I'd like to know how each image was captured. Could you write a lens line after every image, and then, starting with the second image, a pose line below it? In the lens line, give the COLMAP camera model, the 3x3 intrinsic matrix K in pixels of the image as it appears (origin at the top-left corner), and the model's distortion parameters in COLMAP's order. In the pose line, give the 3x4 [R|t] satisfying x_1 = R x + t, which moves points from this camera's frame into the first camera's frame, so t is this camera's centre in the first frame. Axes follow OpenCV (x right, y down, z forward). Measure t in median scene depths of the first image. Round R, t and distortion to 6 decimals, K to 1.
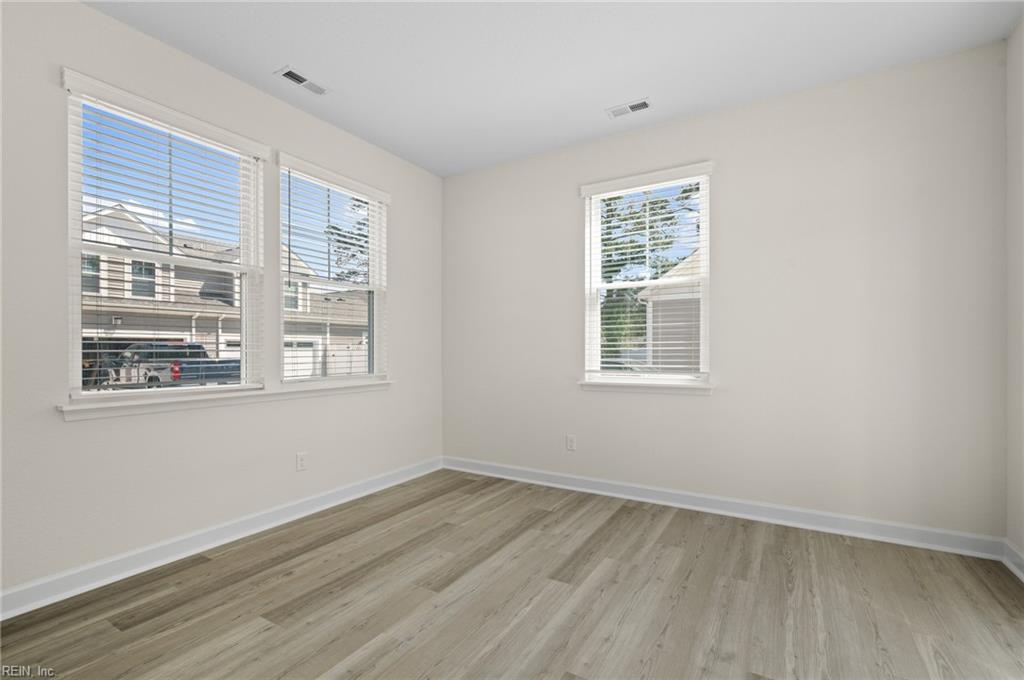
lens RADIAL K [[459.8, 0, 512.4], [0, 459.8, 324.8], [0, 0, 1]] dist [-0.000653, 0.000107]
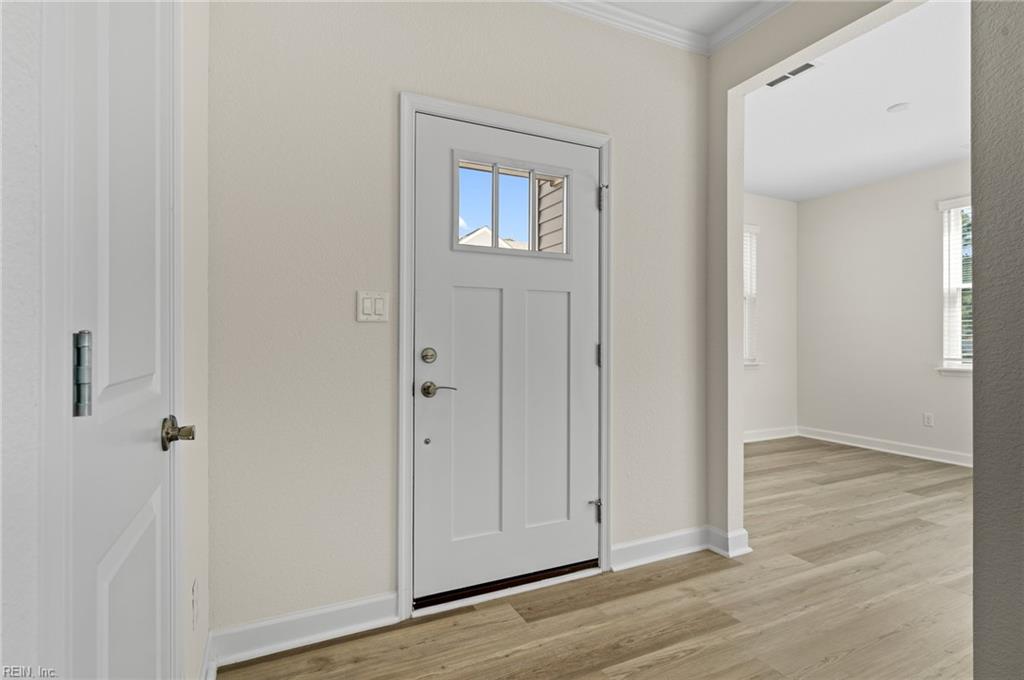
lens RADIAL K [[517.7, 0, 512.4], [0, 517.7, 332.0], [0, 0, 1]] dist [0.000155, 0.000200]
pose [[0.840947, -0.003960, -0.541103, -0.051458], [0.027268, 0.999013, 0.035066, -0.044338], [0.540430, -0.044244, 0.840225, -0.702925]]
